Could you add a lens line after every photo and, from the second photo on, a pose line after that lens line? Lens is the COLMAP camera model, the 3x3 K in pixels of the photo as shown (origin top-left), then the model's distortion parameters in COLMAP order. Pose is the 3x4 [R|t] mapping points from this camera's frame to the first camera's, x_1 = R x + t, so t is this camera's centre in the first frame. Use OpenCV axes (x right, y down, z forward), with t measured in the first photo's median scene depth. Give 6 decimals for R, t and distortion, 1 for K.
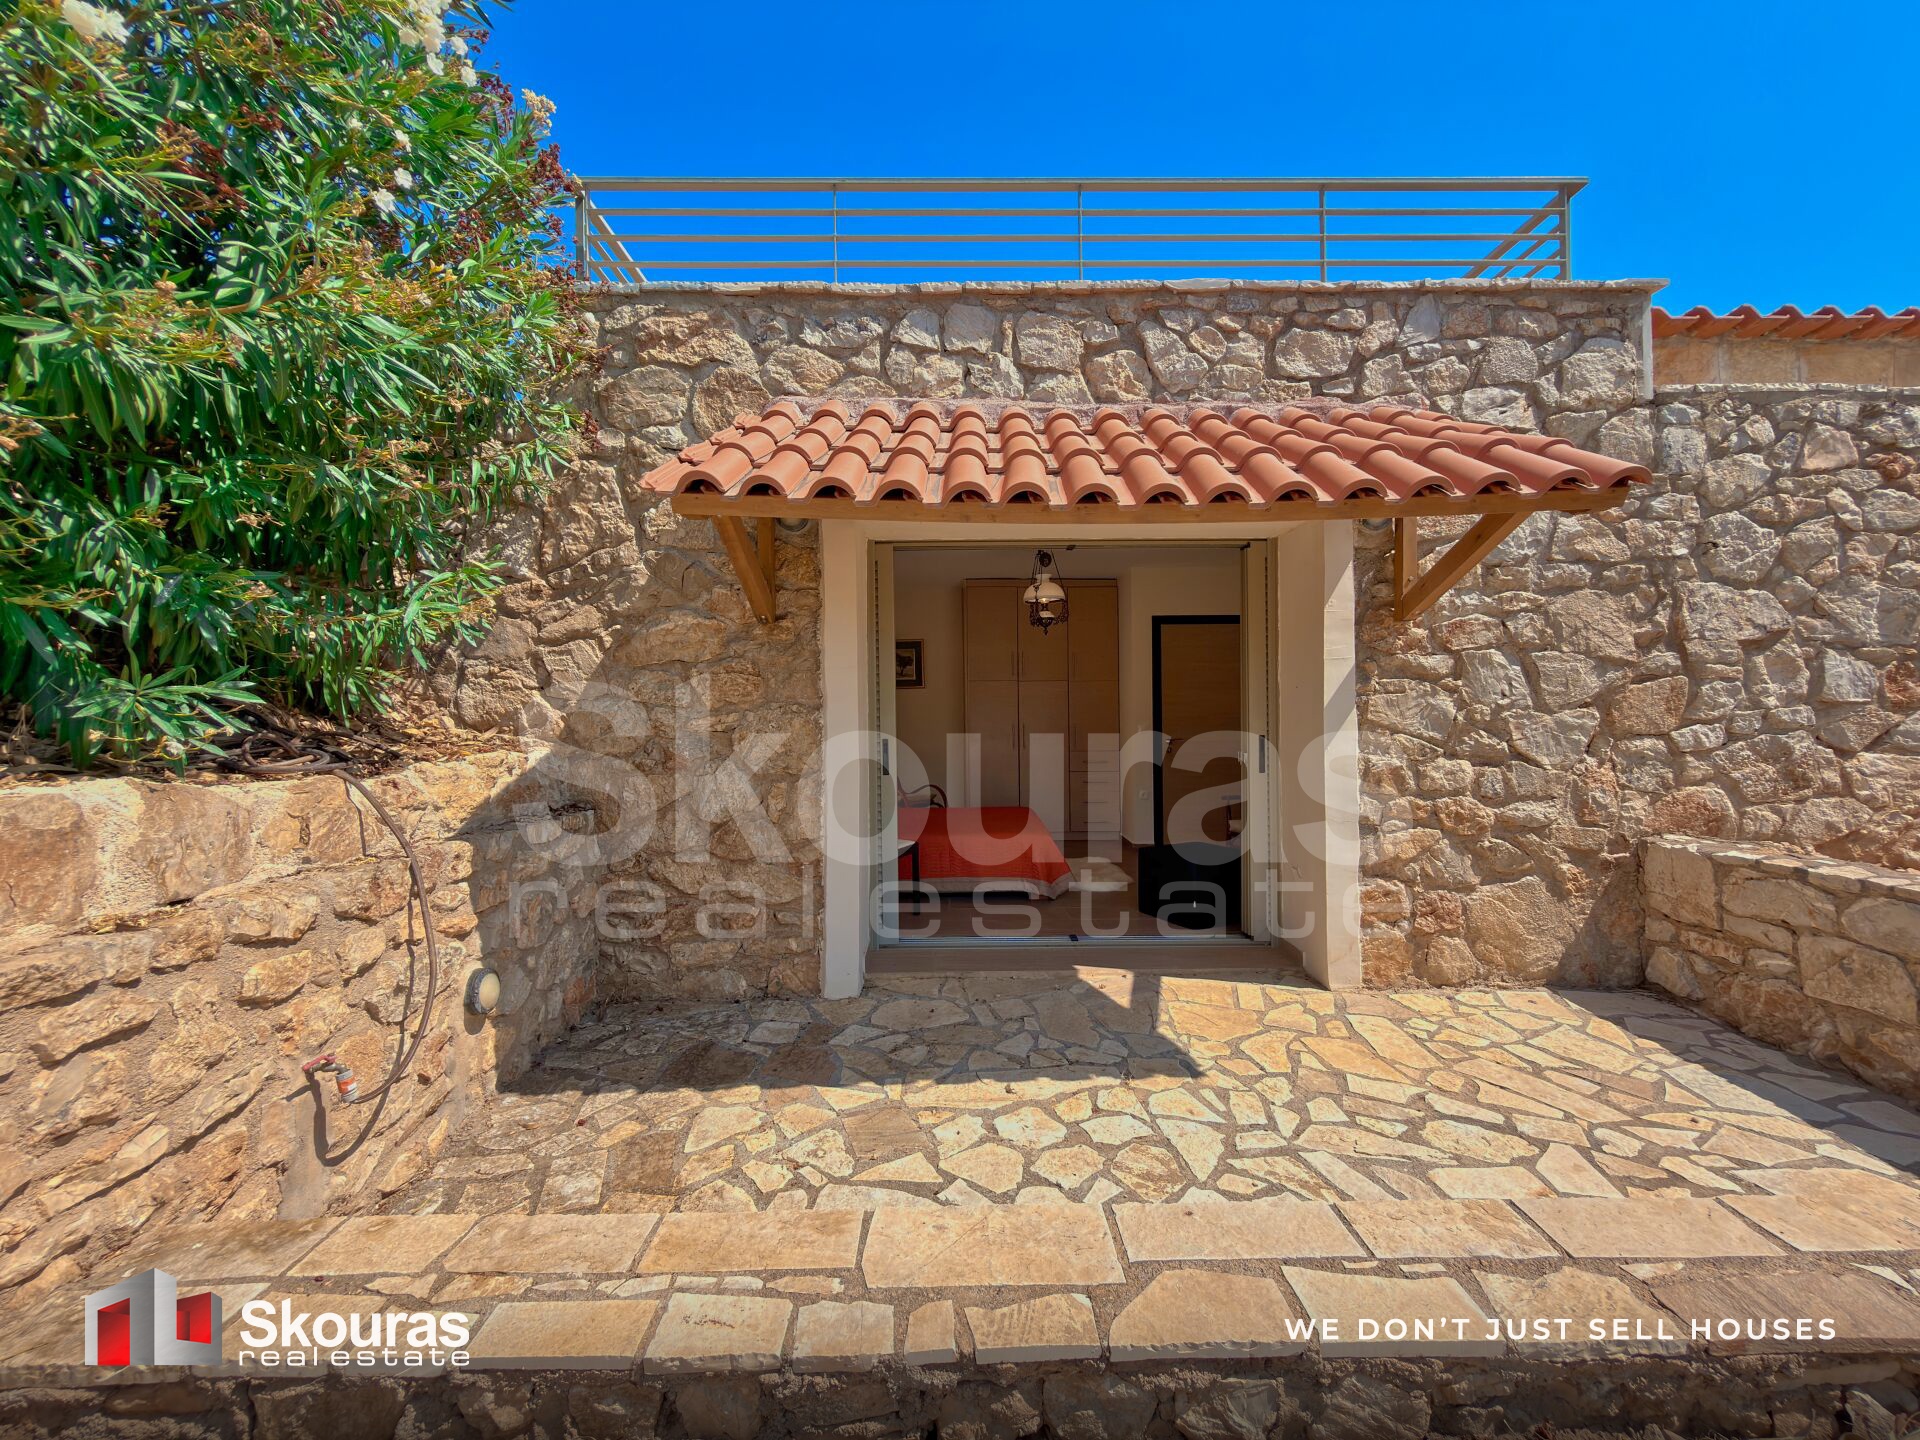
lens RADIAL K [[763.6, 0, 957.4], [0, 763.6, 718.4], [0, 0, 1]] dist [0.000069, 0.000456]
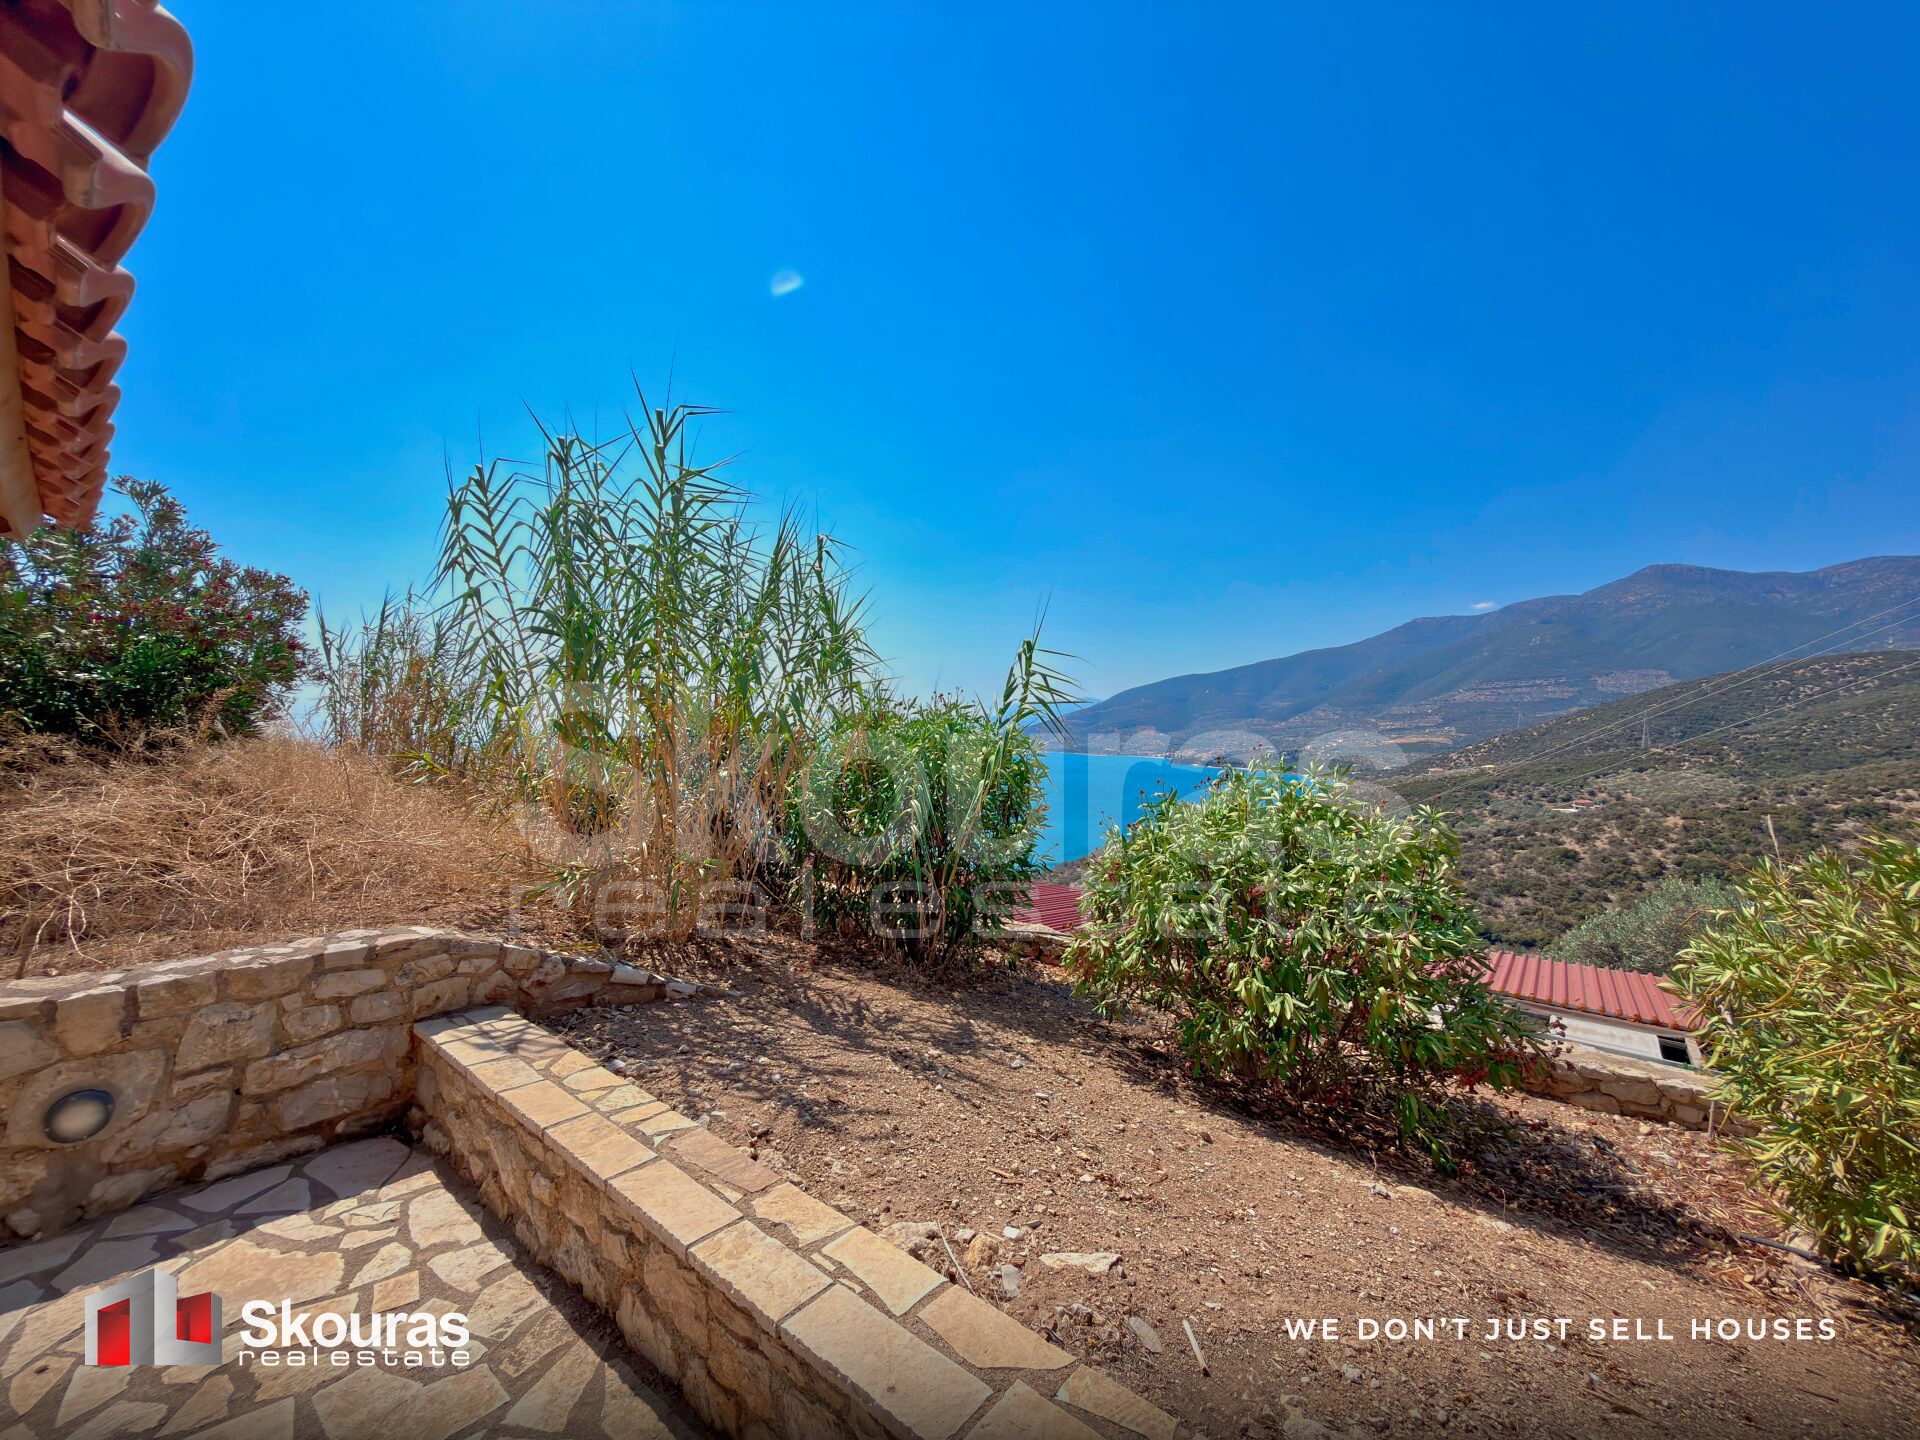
lens RADIAL K [[763.6, 0, 957.4], [0, 763.6, 718.4], [0, 0, 1]] dist [0.000069, 0.000456]
pose [[-0.756769, 0.020174, 0.653371, -0.230412], [0.008969, 0.999750, -0.020481, -0.095122], [-0.653621, -0.009639, -0.756761, 0.980267]]
